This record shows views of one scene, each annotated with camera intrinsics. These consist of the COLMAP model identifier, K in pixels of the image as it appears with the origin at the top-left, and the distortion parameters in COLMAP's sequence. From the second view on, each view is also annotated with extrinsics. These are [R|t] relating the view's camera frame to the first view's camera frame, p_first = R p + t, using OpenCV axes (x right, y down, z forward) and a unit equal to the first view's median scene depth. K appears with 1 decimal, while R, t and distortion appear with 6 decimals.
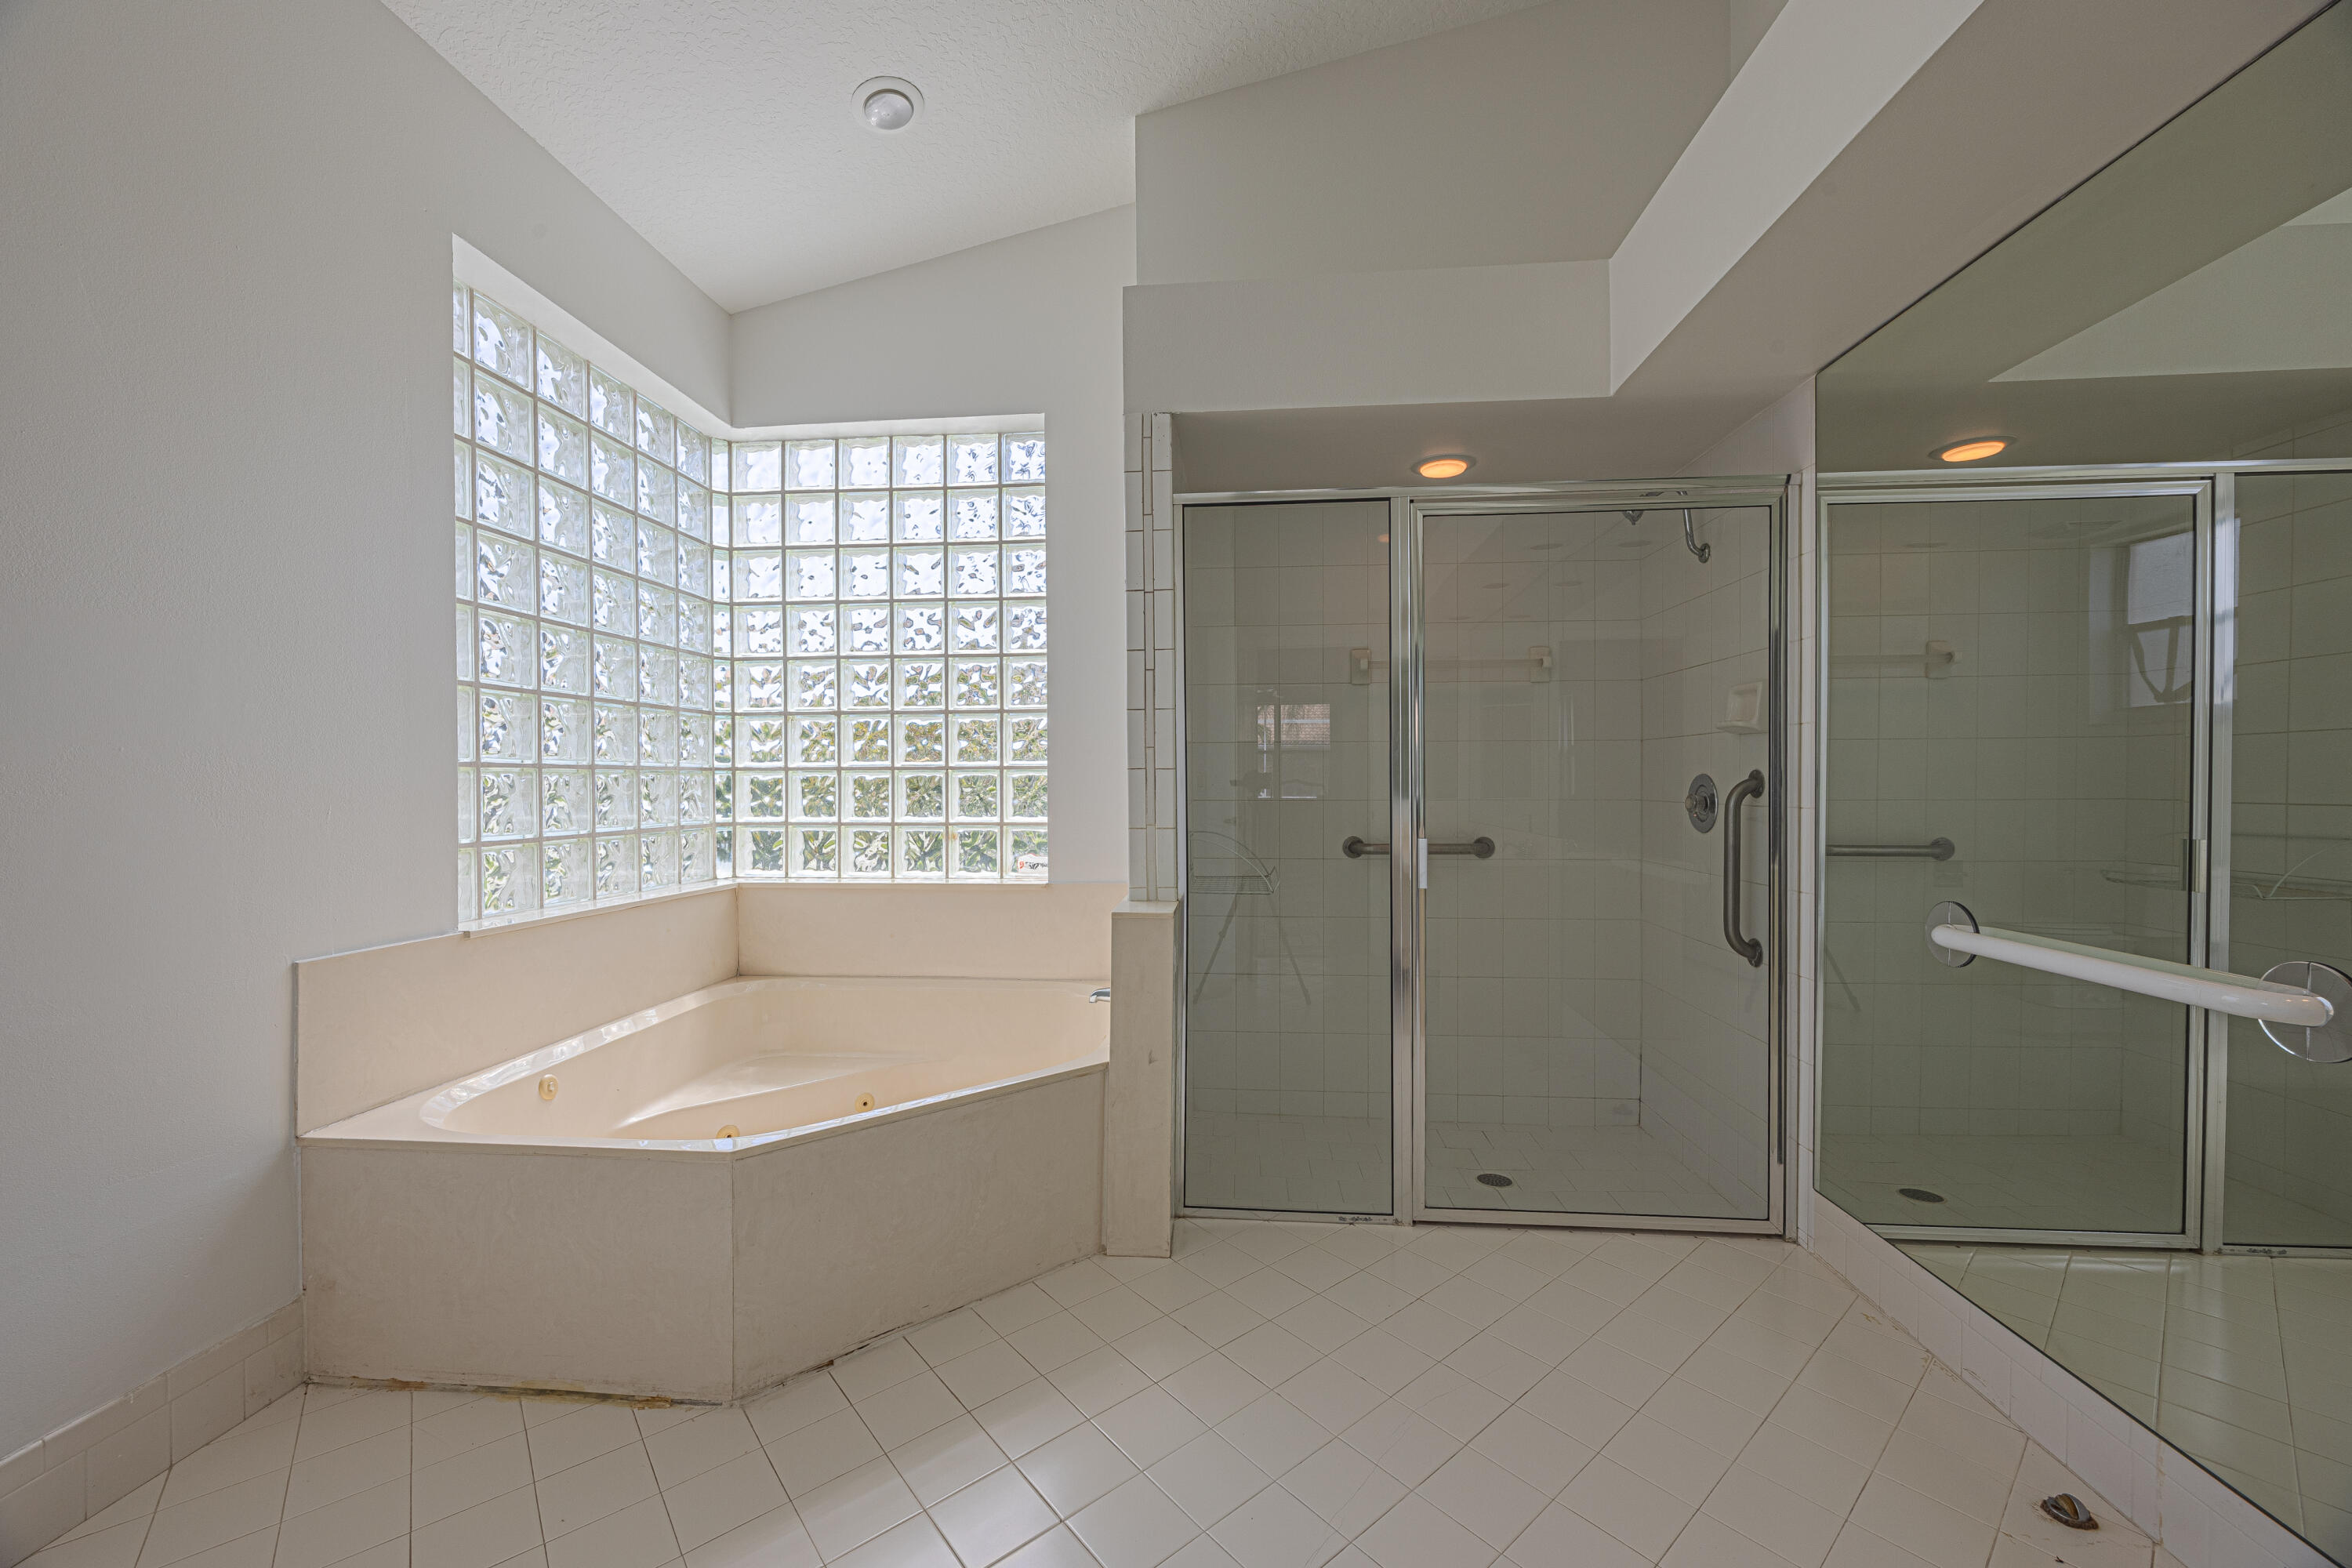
lens RADIAL K [[889.8, 0, 1174.4], [0, 889.8, 787.2], [0, 0, 1]] dist [-0.002971, -0.000269]
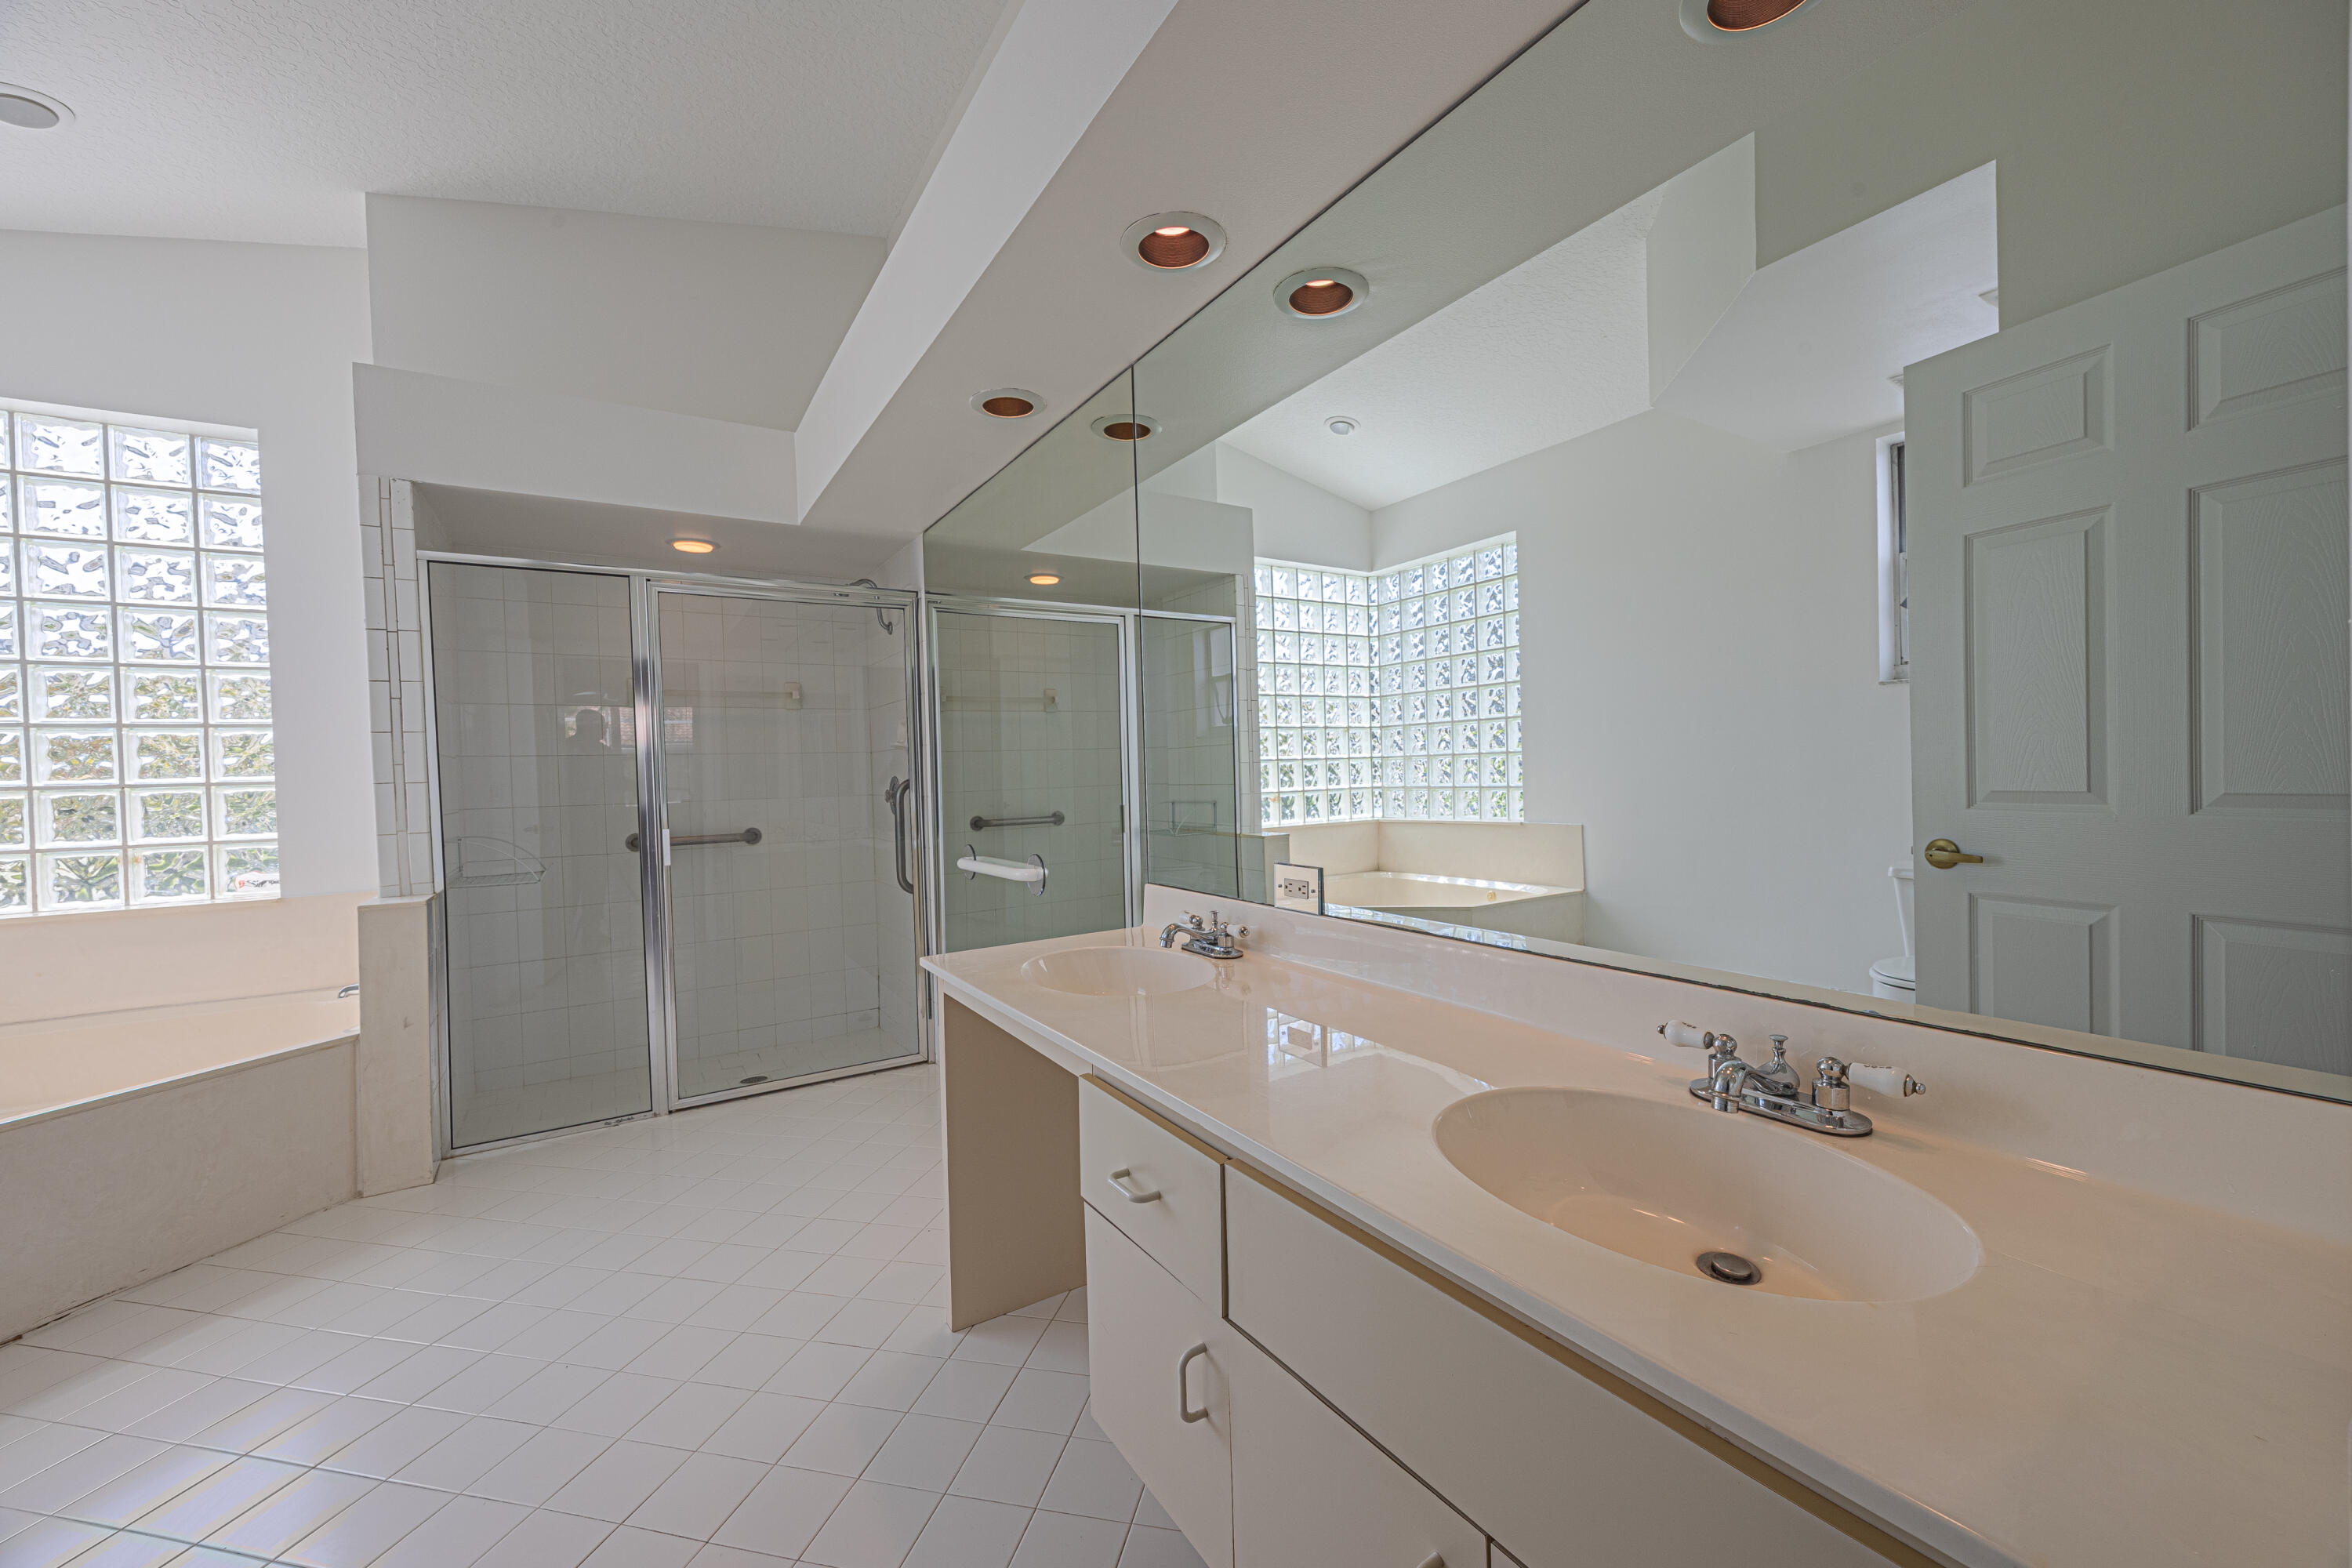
lens RADIAL K [[889.8, 0, 1185.5], [0, 889.8, 787.9], [0, 0, 1]] dist [-0.002971, -0.000269]
pose [[0.791221, -0.029301, 0.610828, 0.056761], [0.029242, 0.999522, 0.010069, 0.003125], [-0.610831, 0.009895, 0.791699, -0.405297]]
